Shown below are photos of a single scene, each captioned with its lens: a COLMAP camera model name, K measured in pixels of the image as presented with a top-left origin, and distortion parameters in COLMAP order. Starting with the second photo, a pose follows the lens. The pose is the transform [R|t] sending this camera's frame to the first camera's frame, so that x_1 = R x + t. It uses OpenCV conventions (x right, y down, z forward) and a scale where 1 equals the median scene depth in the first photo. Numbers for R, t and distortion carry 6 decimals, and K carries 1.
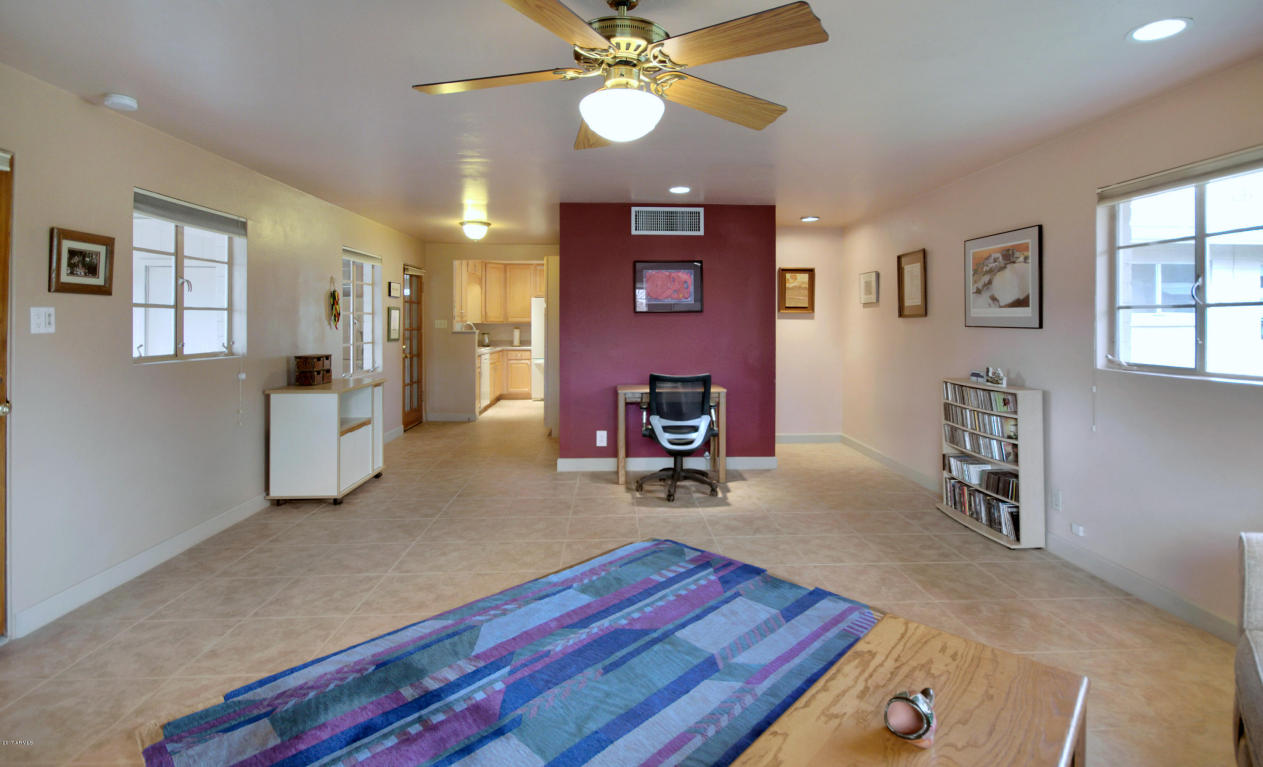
lens RADIAL K [[609.7, 0, 631.2], [0, 609.7, 324.5], [0, 0, 1]] dist [-0.000171, 0.000595]
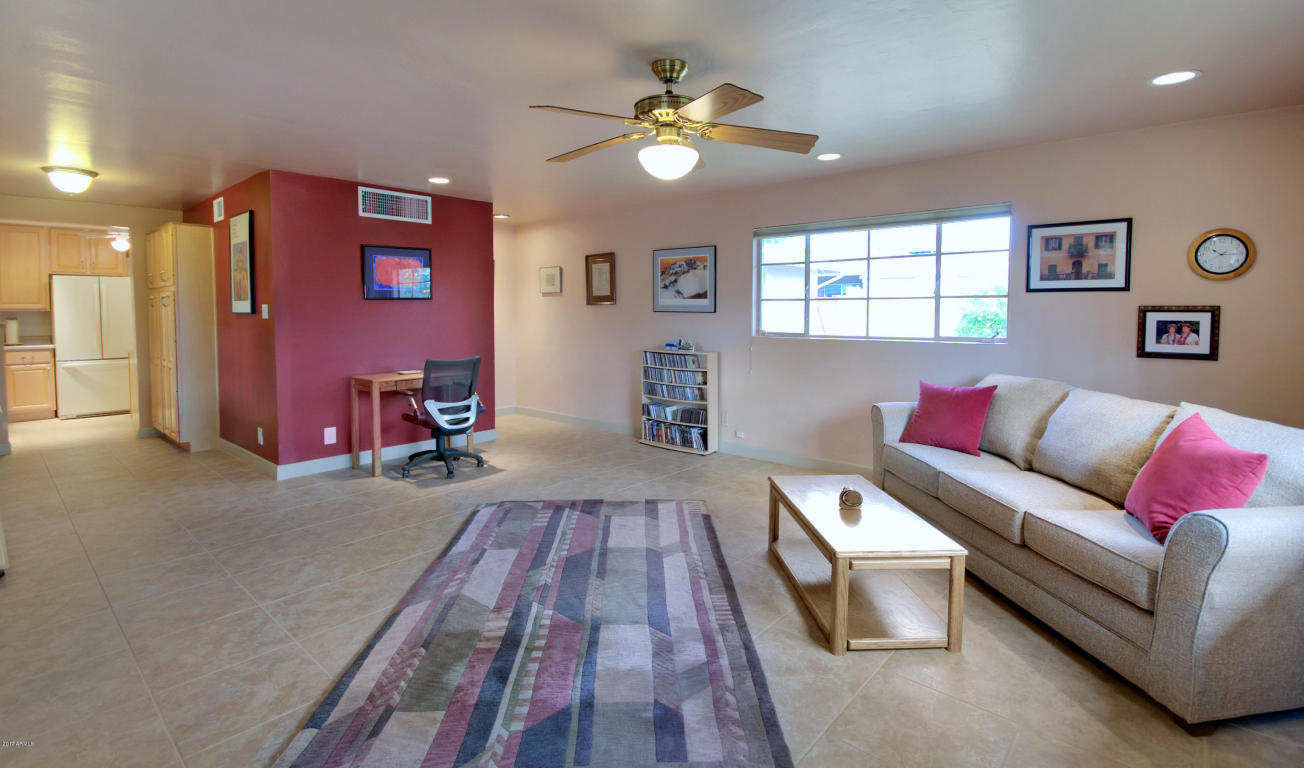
lens RADIAL K [[613.2, 0, 651.8], [0, 613.2, 334.8], [0, 0, 1]] dist [0.014838, 0.000261]
pose [[0.703180, -0.032208, 0.710282, -0.537255], [0.004075, 0.999140, 0.041272, -0.002163], [-0.711000, -0.026128, 0.702706, 0.009139]]
